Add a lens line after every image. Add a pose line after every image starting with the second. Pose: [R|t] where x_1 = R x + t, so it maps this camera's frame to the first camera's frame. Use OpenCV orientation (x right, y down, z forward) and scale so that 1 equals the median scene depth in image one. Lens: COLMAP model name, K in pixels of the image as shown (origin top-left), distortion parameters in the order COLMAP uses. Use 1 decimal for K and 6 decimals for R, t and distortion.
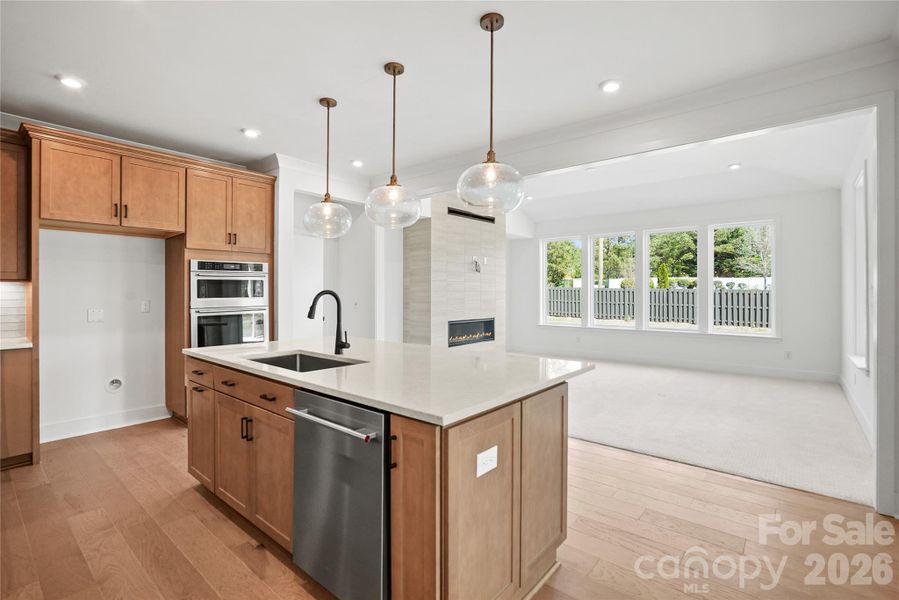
lens RADIAL K [[424.9, 0, 446.6], [0, 424.9, 291.2], [0, 0, 1]] dist [-0.033334, 0.009838]
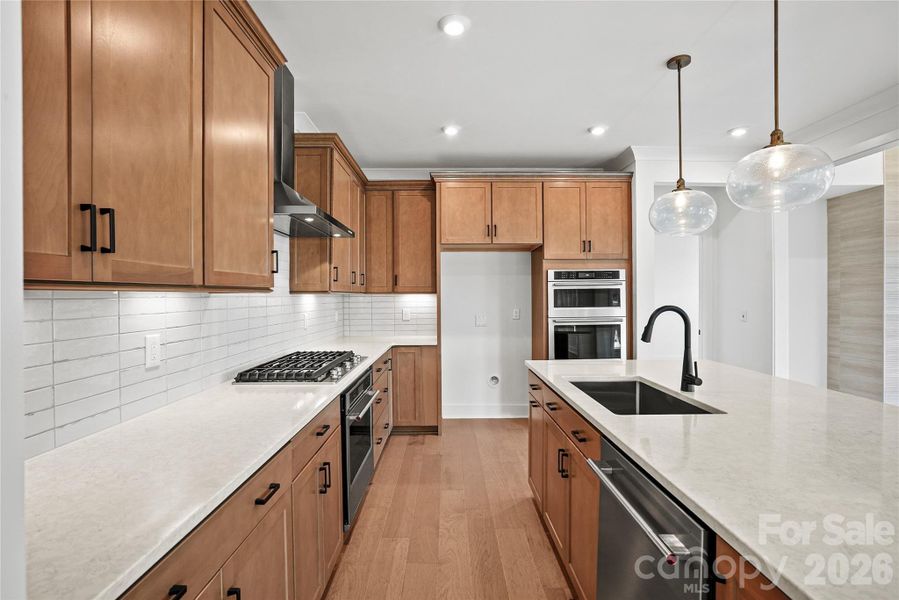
lens RADIAL K [[424.9, 0, 448.2], [0, 424.9, 298.2], [0, 0, 1]] dist [-0.033334, 0.009838]
pose [[0.647467, 0.003052, -0.762088, 0.029551], [0.005277, 0.999950, 0.008488, -0.018894], [0.762075, -0.009517, 0.647418, 0.161086]]
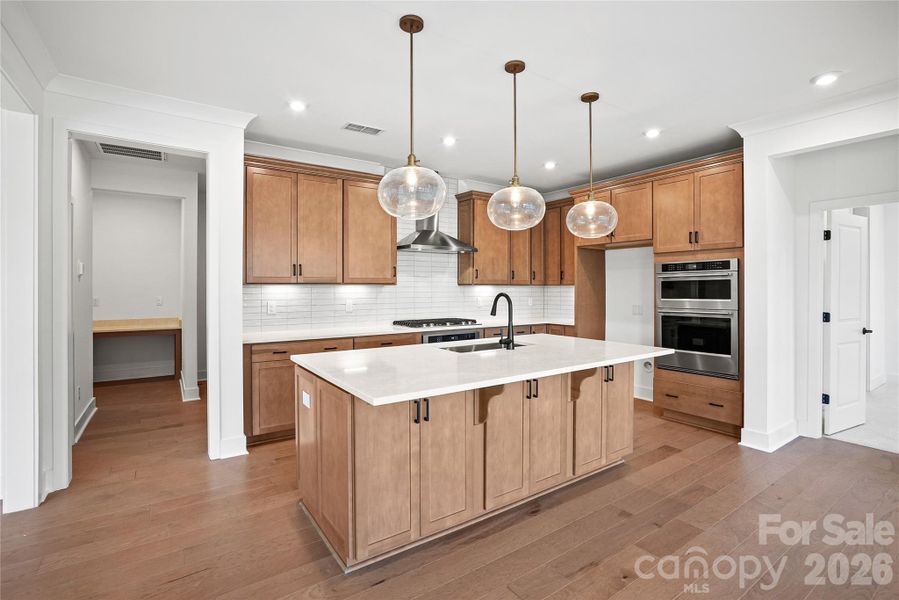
lens RADIAL K [[424.9, 0, 457.0], [0, 424.9, 293.0], [0, 0, 1]] dist [-0.033334, 0.009838]
pose [[-0.254438, 0.010129, -0.967036, 0.677714], [0.002920, 0.999949, 0.009706, -0.010881], [0.967085, -0.000354, -0.254455, 0.889958]]
